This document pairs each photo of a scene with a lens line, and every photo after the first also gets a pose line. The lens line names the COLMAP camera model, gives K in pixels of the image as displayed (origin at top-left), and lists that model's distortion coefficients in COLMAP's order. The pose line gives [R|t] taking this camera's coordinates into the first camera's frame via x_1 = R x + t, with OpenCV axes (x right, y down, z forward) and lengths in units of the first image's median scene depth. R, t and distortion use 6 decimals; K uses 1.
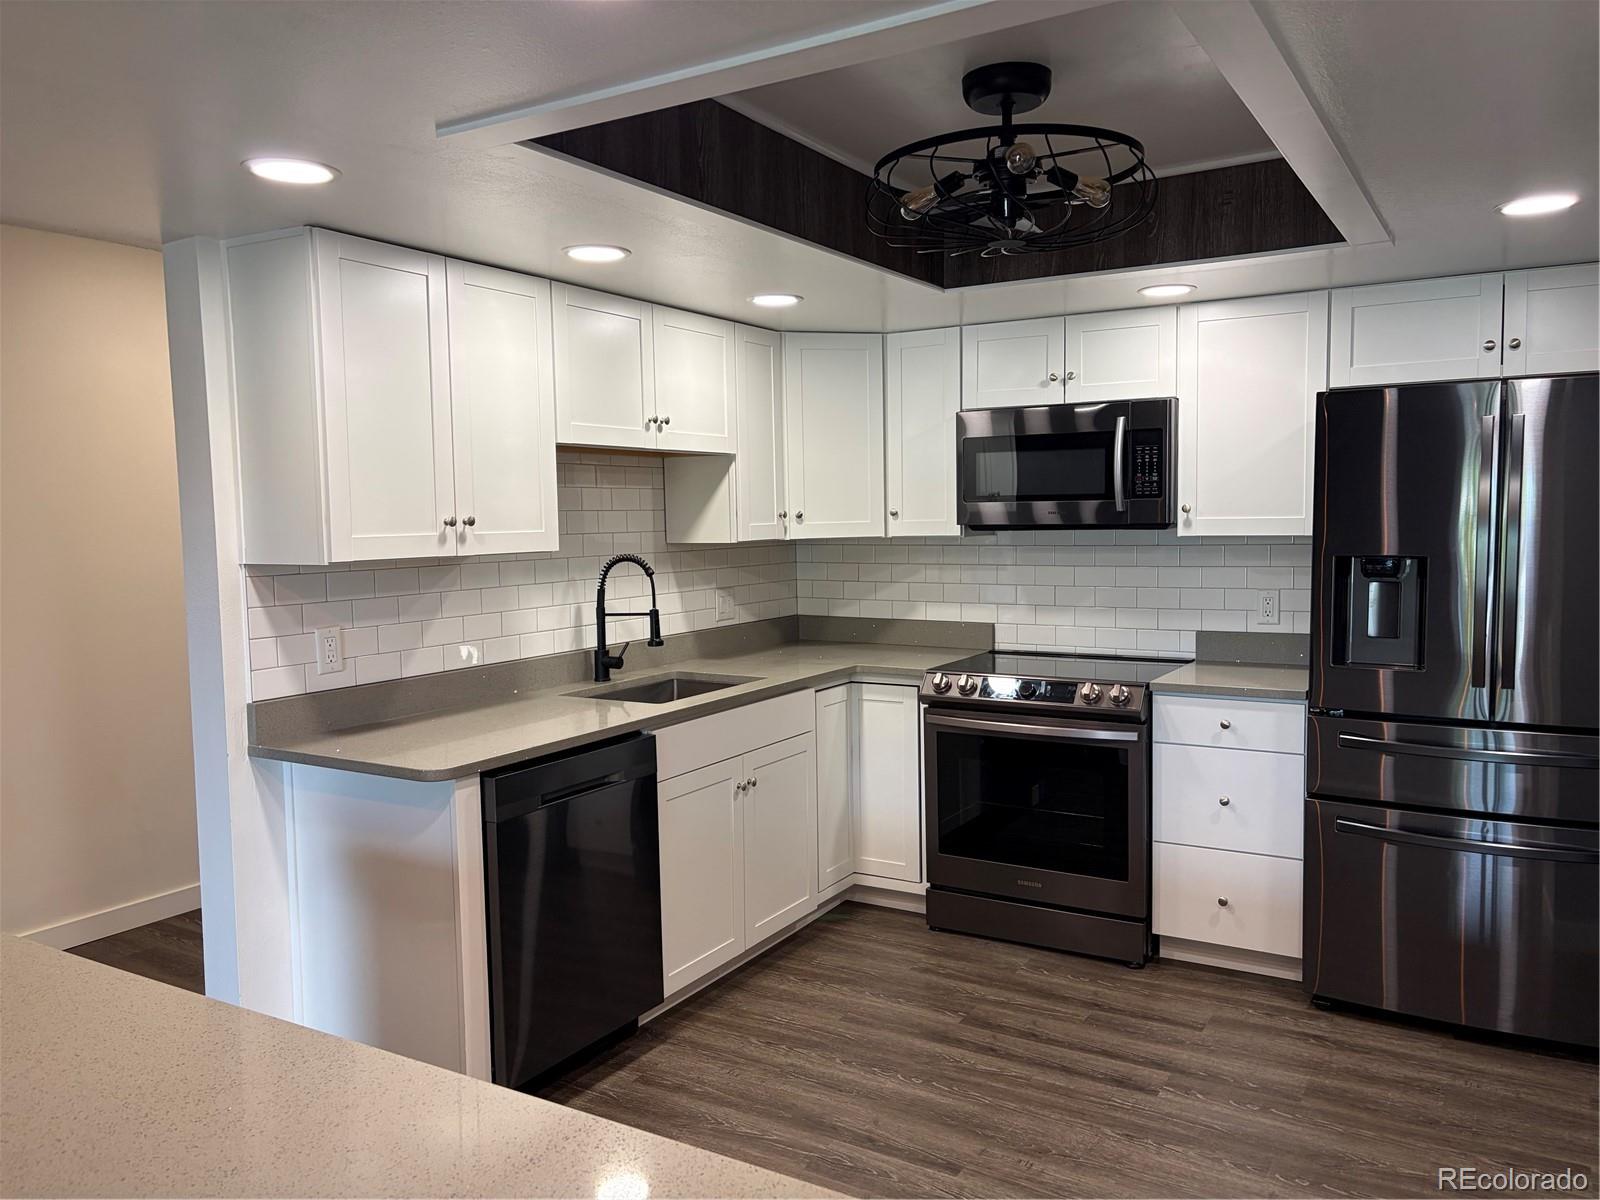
lens RADIAL K [[1202.4, 0, 800.0], [0, 1202.4, 600.0], [0, 0, 1]] dist [0.068388, -0.065206]
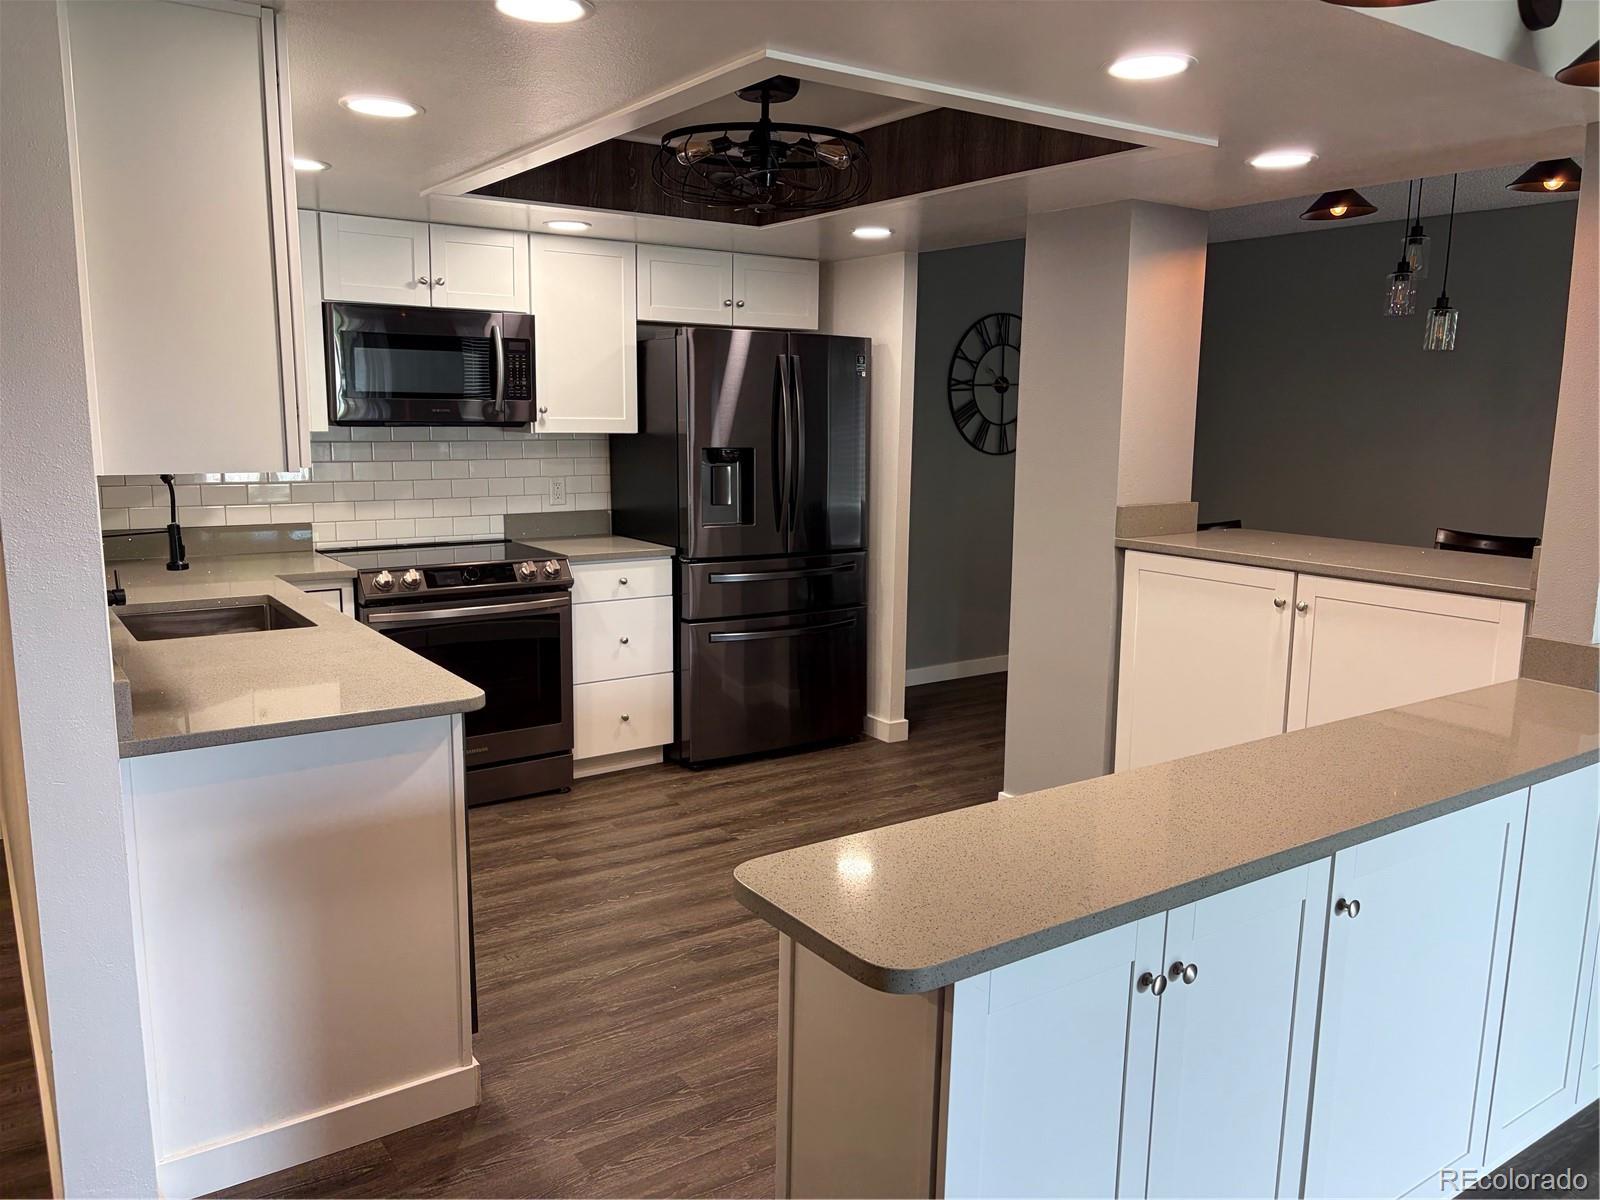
lens RADIAL K [[1202.4, 0, 800.0], [0, 1202.4, 600.0], [0, 0, 1]] dist [0.068388, -0.065206]
pose [[0.414510, -0.127758, 0.901032, -0.679331], [0.048263, 0.991790, 0.118424, -0.018757], [-0.908764, -0.005602, 0.417273, 0.278331]]
